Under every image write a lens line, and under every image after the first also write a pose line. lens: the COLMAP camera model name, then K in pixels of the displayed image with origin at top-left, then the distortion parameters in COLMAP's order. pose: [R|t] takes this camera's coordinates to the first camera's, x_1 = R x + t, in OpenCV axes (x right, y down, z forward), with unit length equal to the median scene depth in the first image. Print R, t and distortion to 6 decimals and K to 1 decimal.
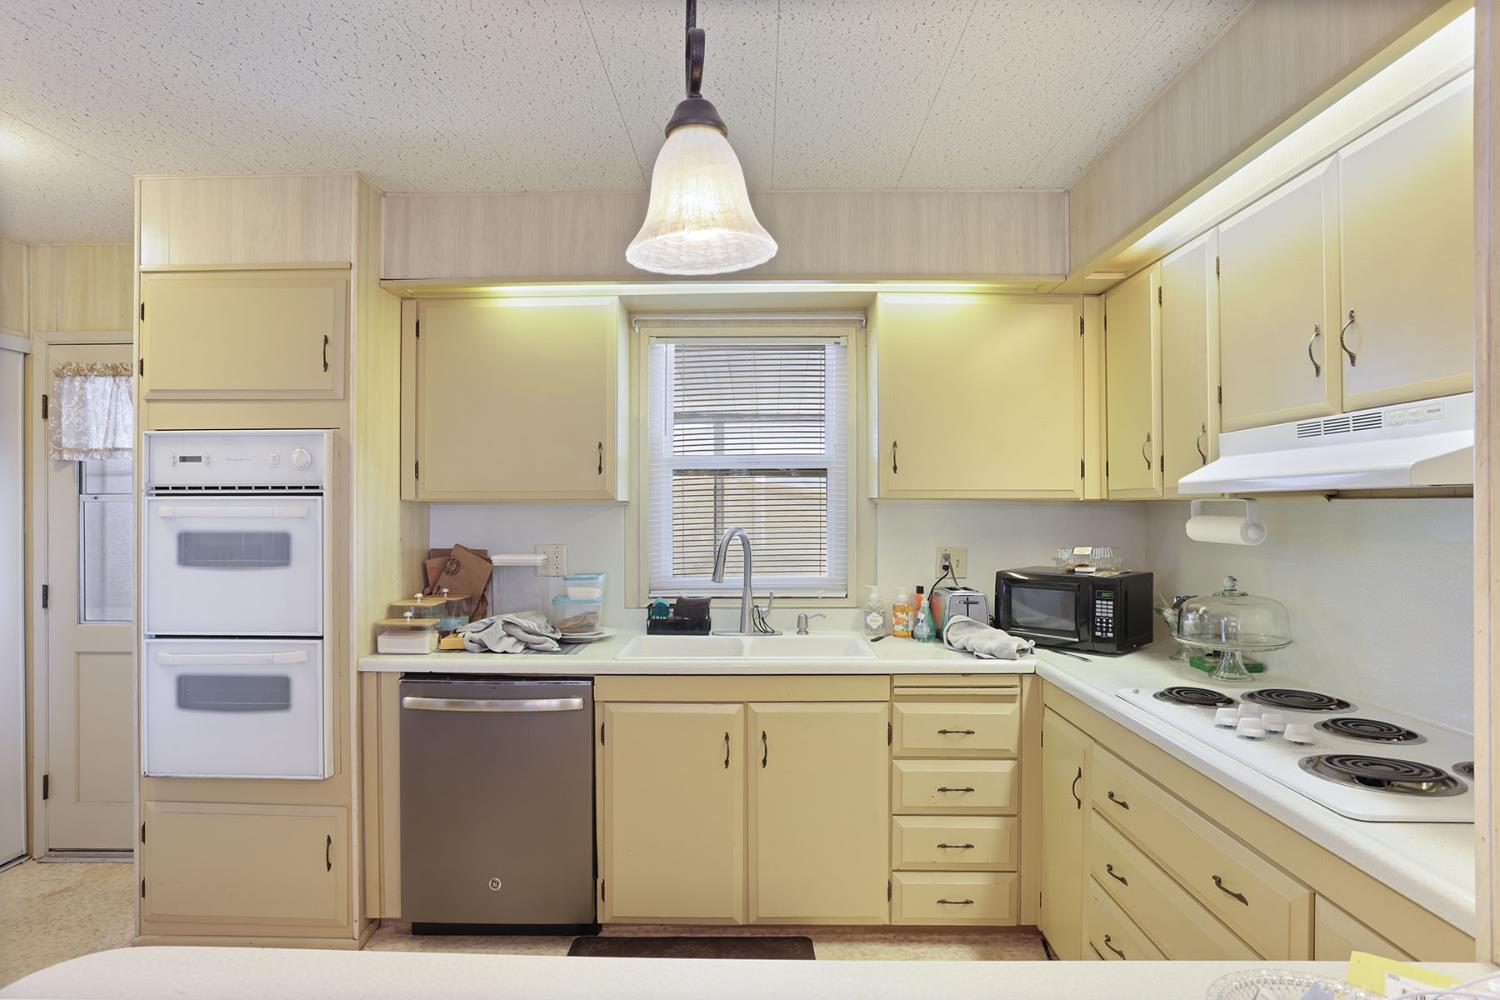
lens RADIAL K [[886.2, 0, 737.7], [0, 886.2, 502.6], [0, 0, 1]] dist [-0.038055, 0.013126]
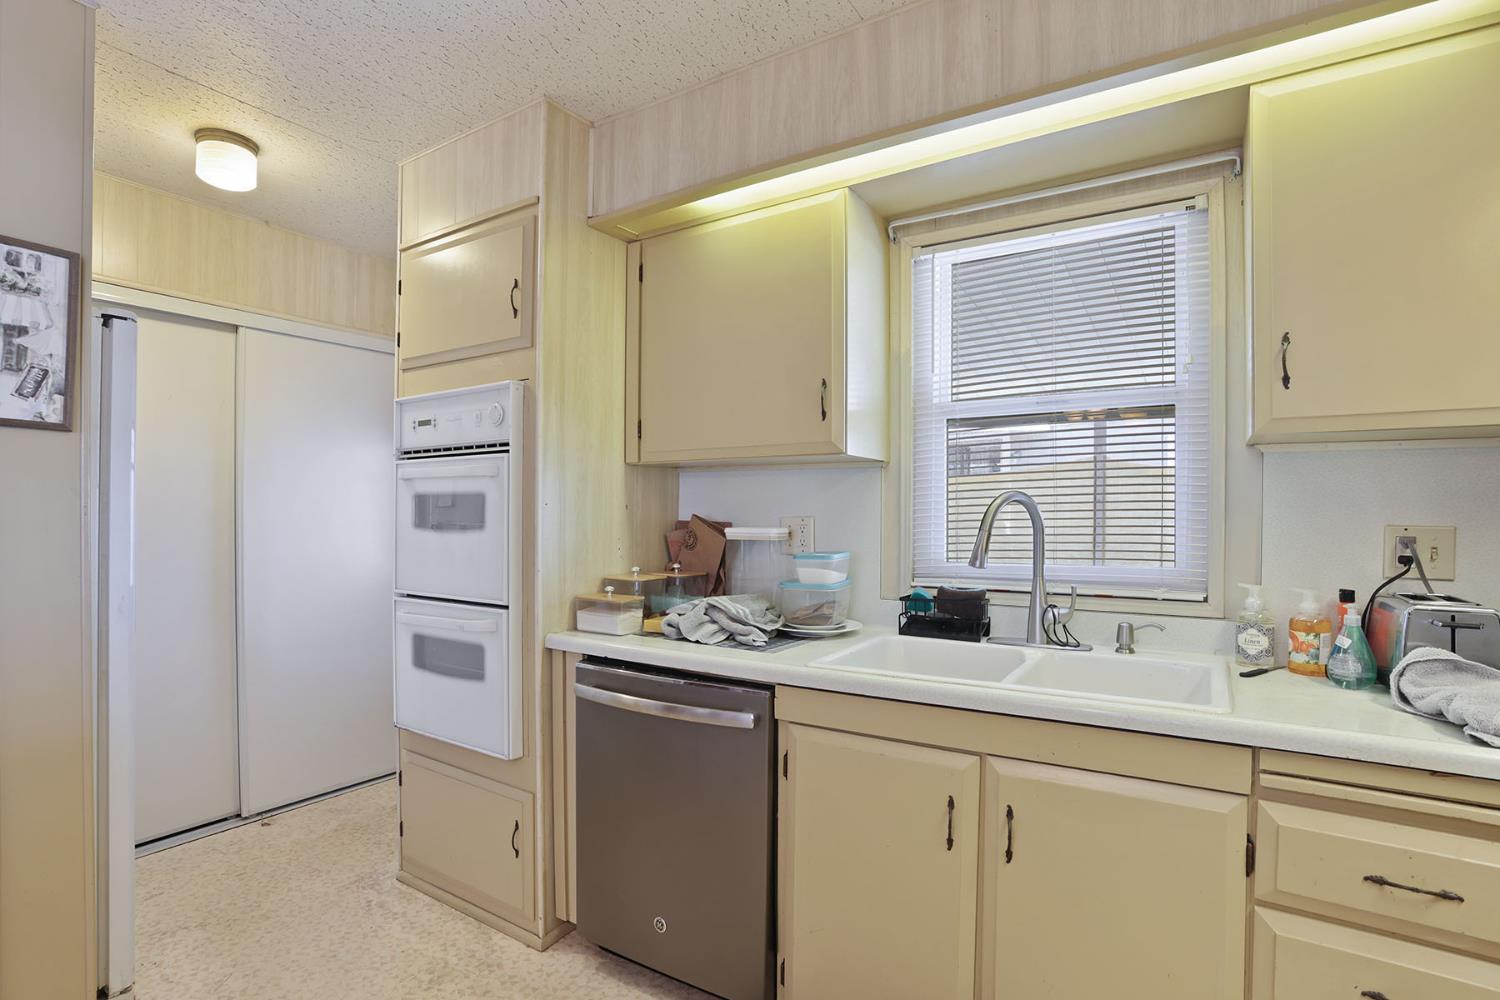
lens RADIAL K [[742.2, 0, 745.9], [0, 742.2, 517.5], [0, 0, 1]] dist [-0.053320, 0.021374]
pose [[0.854547, 0.006672, -0.519332, 0.131283], [-0.001455, 0.999944, 0.010453, 0.048474], [0.519372, -0.008177, 0.854509, 0.445191]]
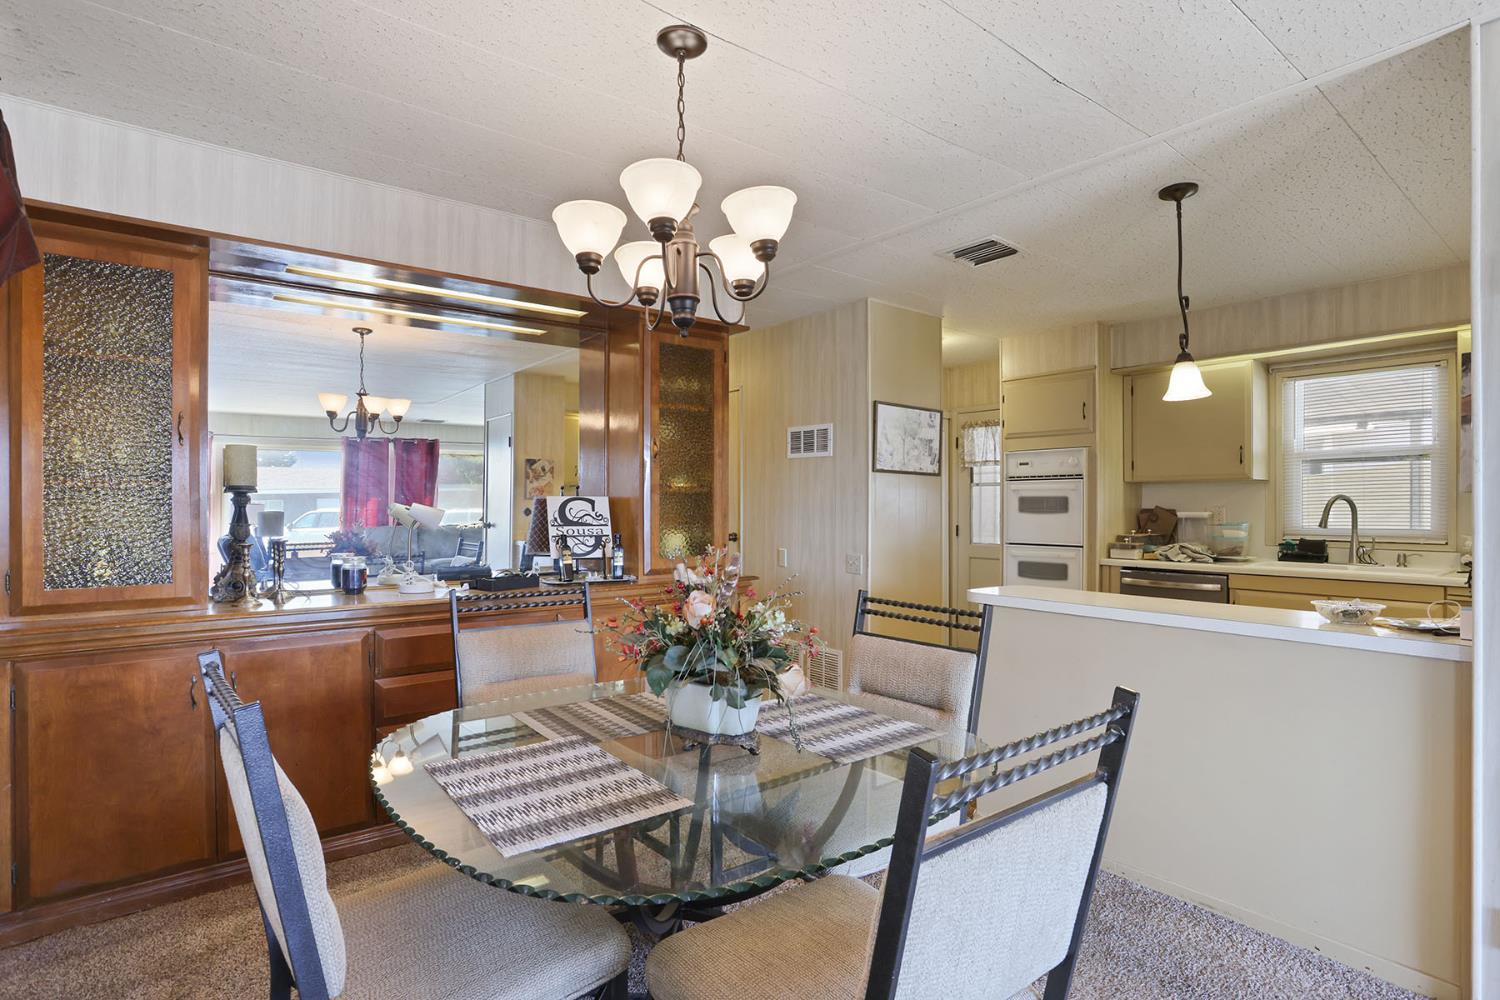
lens RADIAL K [[742.2, 0, 746.9], [0, 742.2, 503.7], [0, 0, 1]] dist [-0.053320, 0.021374]
pose [[0.640430, 0.000657, -0.768016, 0.341821], [0.003435, 0.999987, 0.003720, 0.039804], [0.768009, -0.005020, 0.640419, -0.701906]]
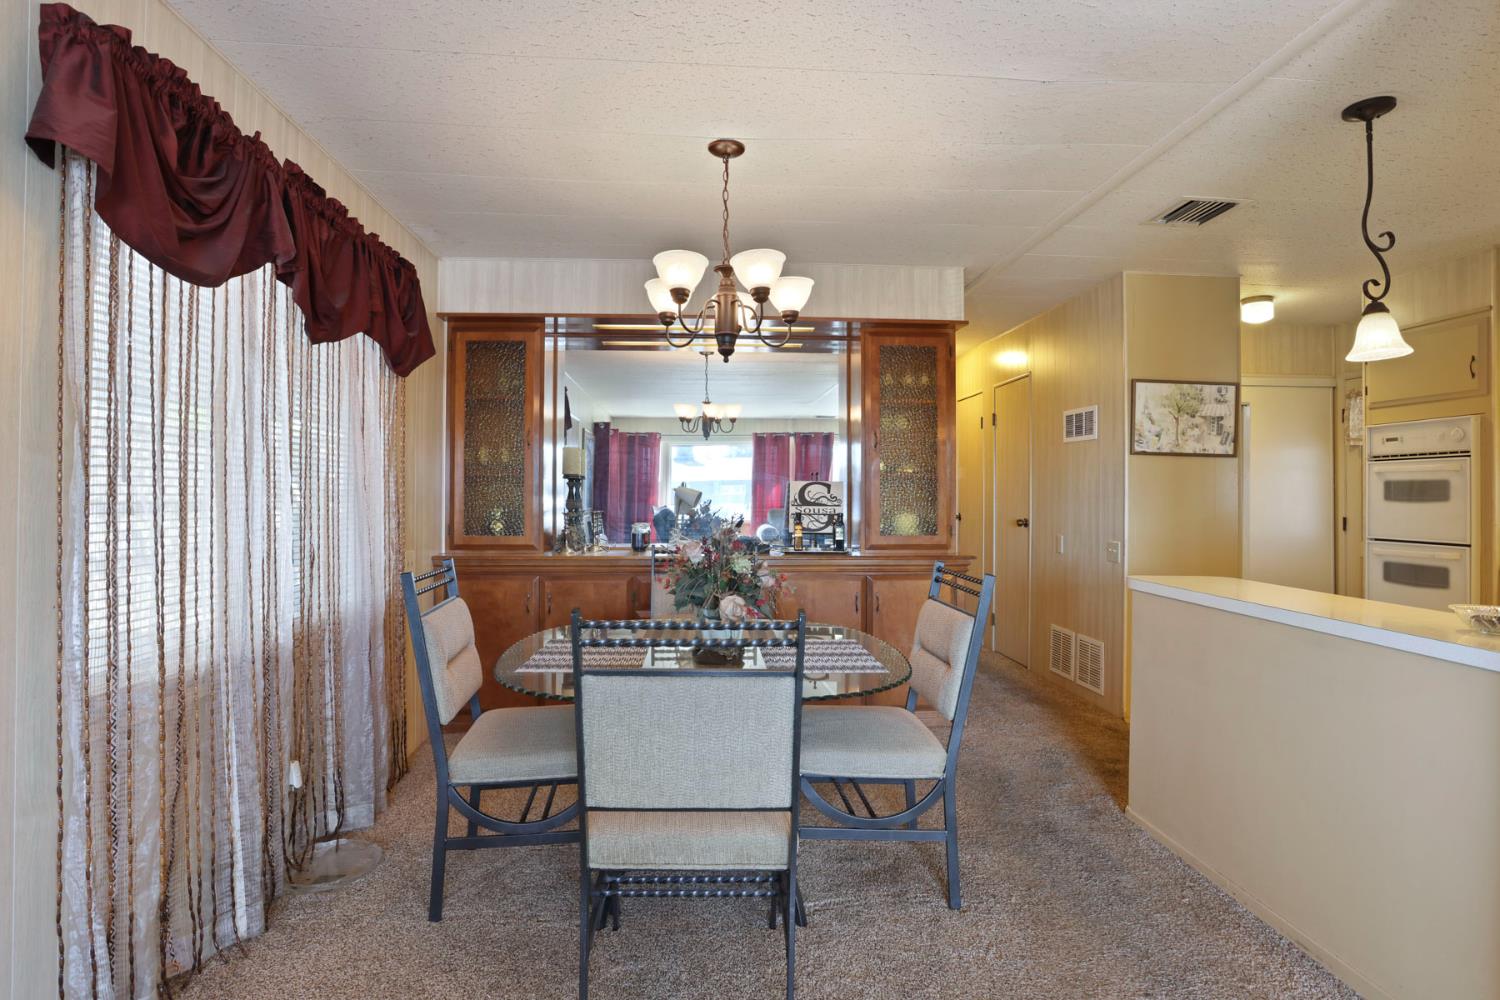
lens RADIAL K [[757.2, 0, 763.8], [0, 757.2, 485.0], [0, 0, 1]] dist [-0.002116, 0.001320]
pose [[0.115754, -0.008380, -0.993243, 0.703798], [0.000554, 0.999965, -0.008372, 0.051145], [0.993278, 0.000419, 0.115754, -0.408900]]
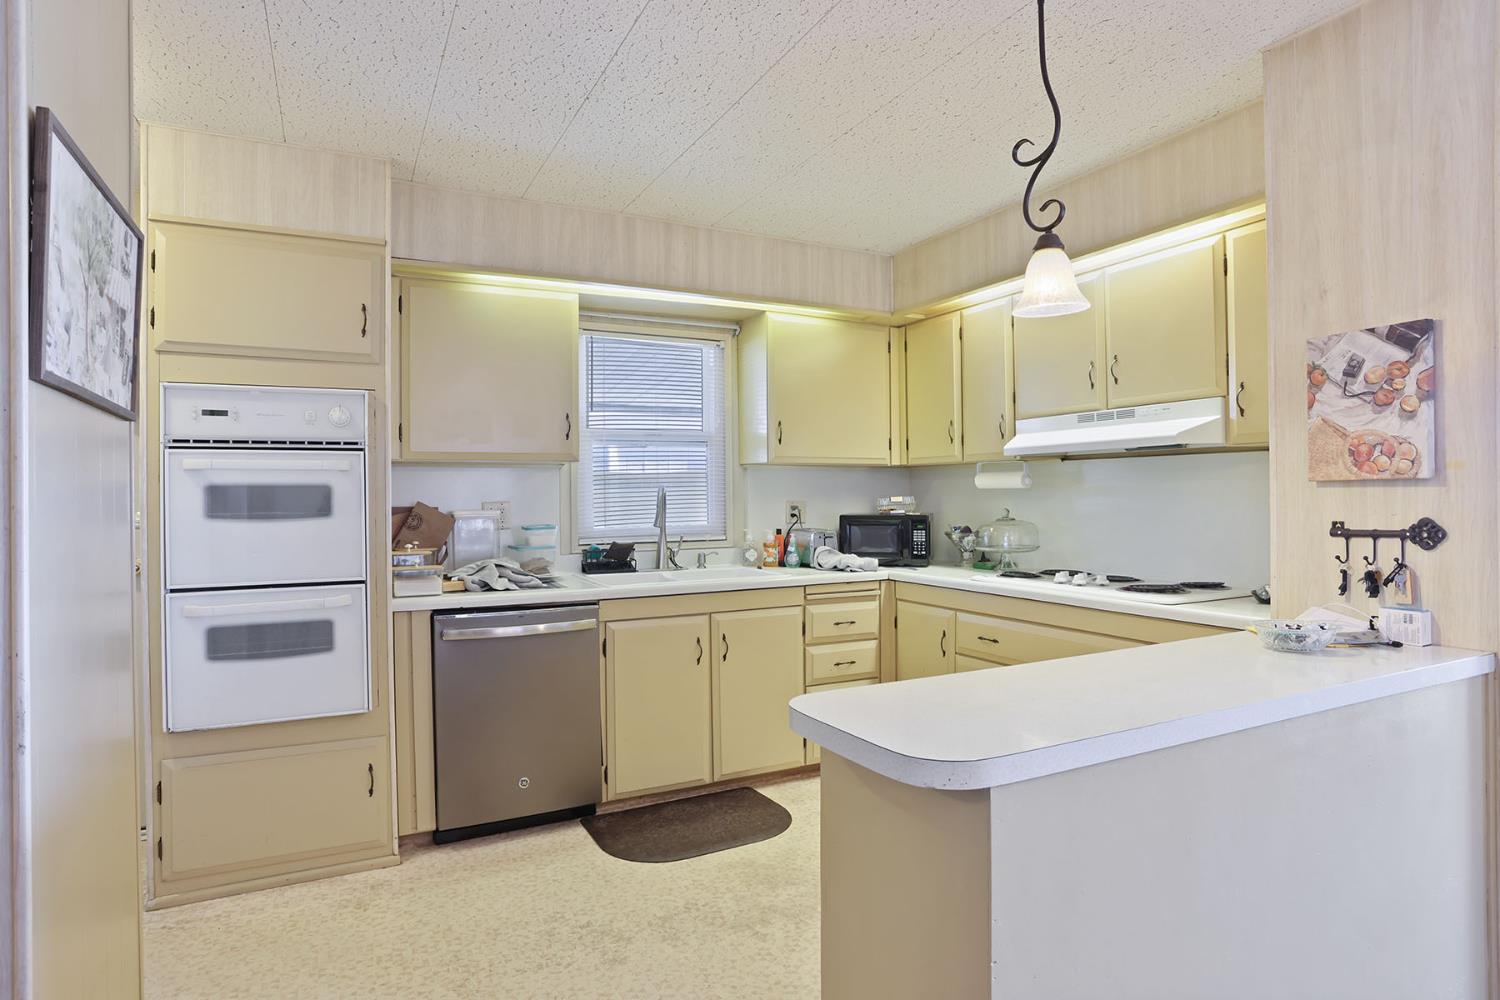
lens RADIAL K [[822.3, 0, 733.2], [0, 822.3, 489.8], [0, 0, 1]] dist [-0.042898, 0.007630]
pose [[0.885535, -0.003361, 0.464560, -0.508912], [0.005128, 0.999984, -0.002540, 0.042574], [-0.464544, 0.004632, 0.885538, -0.098603]]
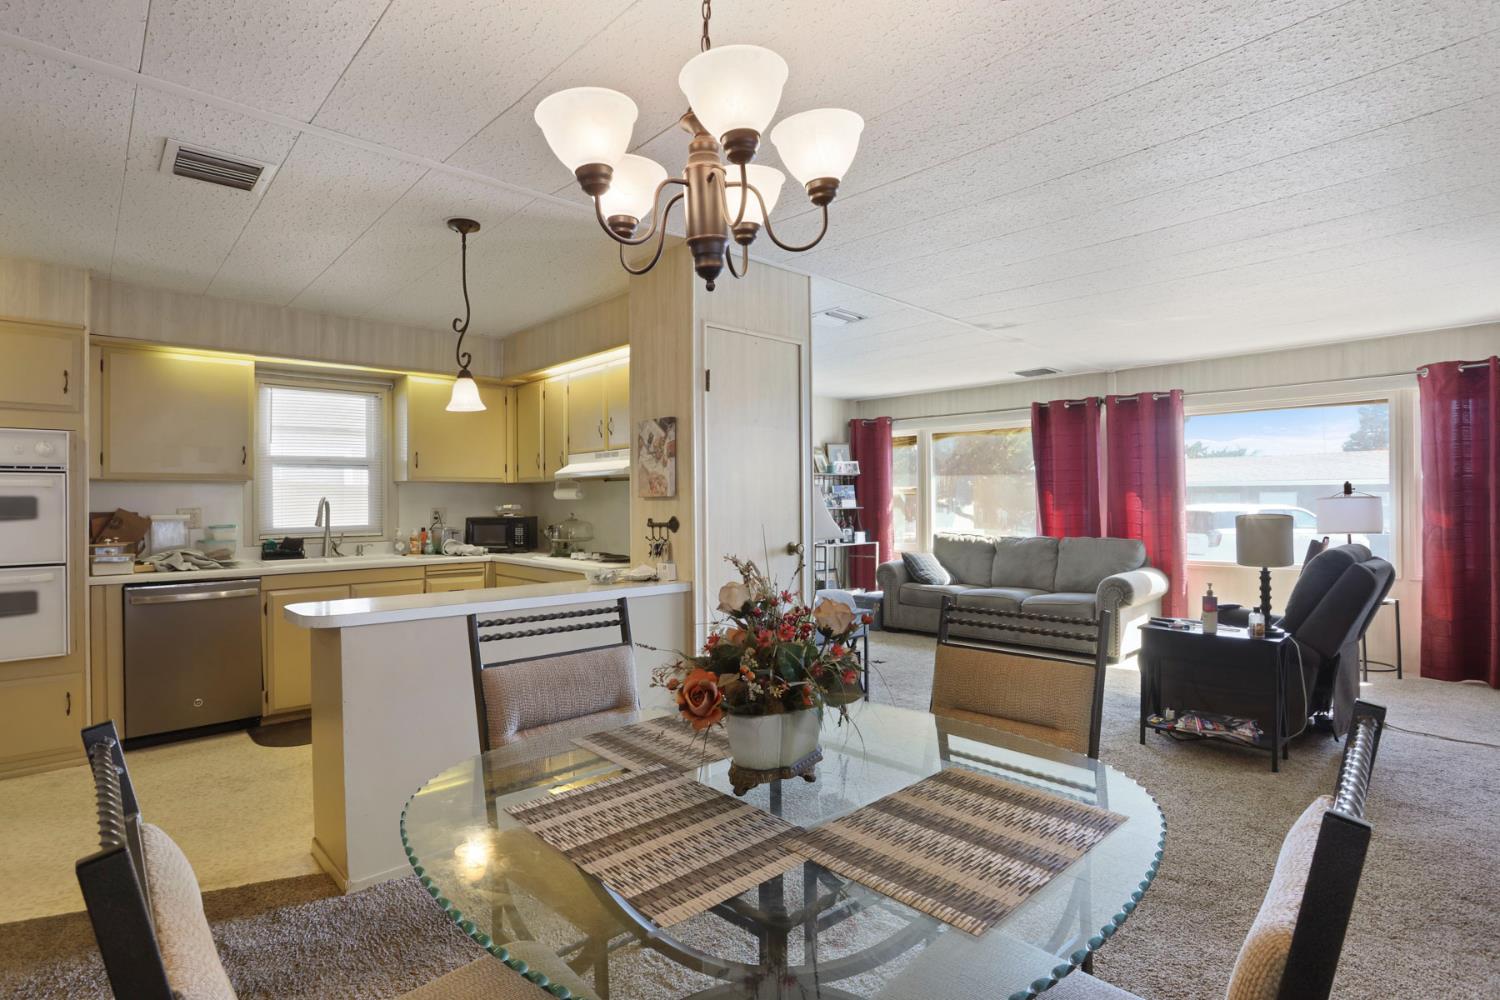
lens RADIAL K [[742.2, 0, 727.9], [0, 742.2, 494.3], [0, 0, 1]] dist [-0.053320, 0.021374]
pose [[0.727363, 0.001408, 0.686251, -0.468644], [0.003393, 0.999978, -0.005647, 0.038430], [-0.686244, 0.006436, 0.727343, -0.701773]]
